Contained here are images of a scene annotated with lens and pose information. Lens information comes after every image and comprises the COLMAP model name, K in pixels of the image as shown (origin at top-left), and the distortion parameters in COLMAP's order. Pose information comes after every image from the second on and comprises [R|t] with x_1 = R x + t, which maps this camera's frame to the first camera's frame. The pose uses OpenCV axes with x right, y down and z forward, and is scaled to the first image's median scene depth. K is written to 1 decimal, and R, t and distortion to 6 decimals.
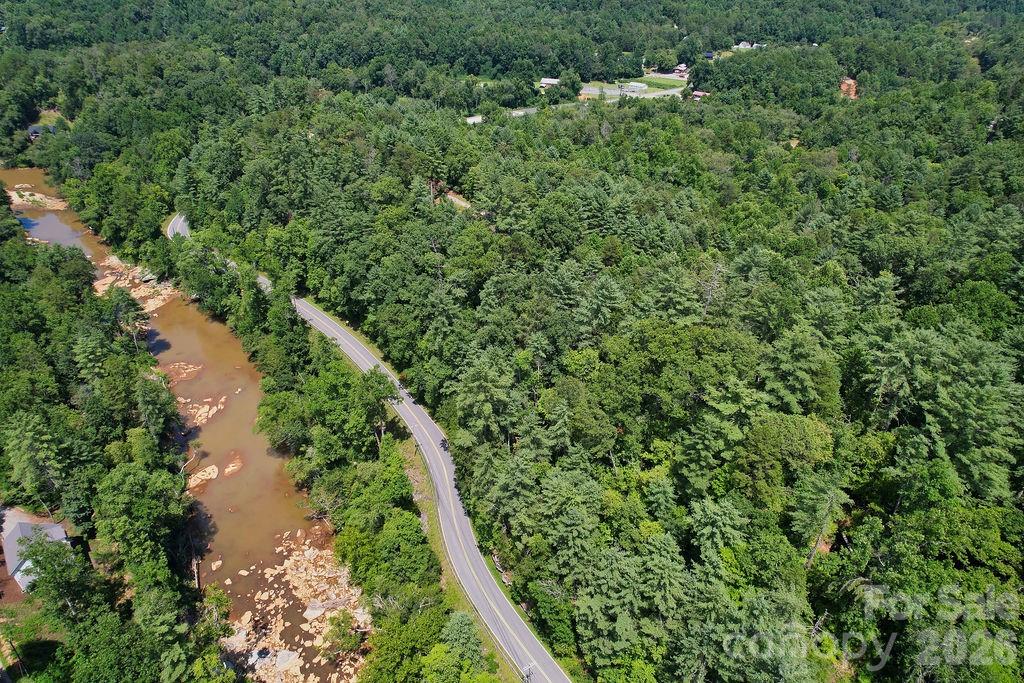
lens RADIAL K [[649.9, 0, 512.0], [0, 649.9, 341.5], [0, 0, 1]] dist [-0.000234, 0.000482]
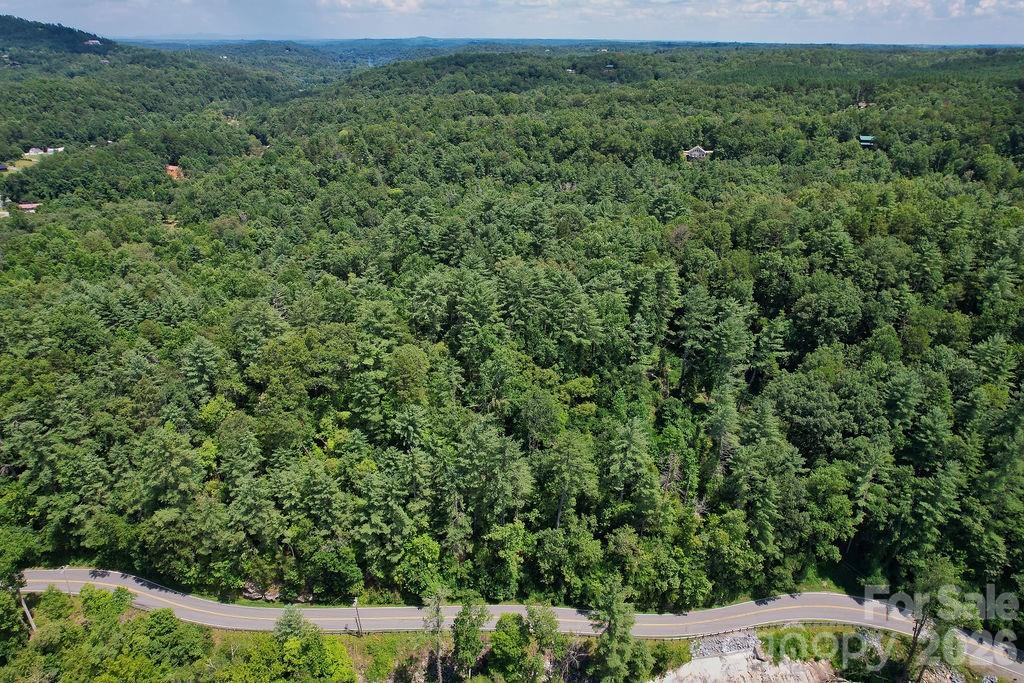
lens RADIAL K [[649.9, 0, 512.0], [0, 649.9, 341.5], [0, 0, 1]] dist [-0.000234, 0.000482]
pose [[0.543520, -0.374051, 0.751447, -0.417530], [0.459670, 0.881692, 0.106406, 0.039547], [-0.702346, 0.287584, 0.651157, -0.141665]]
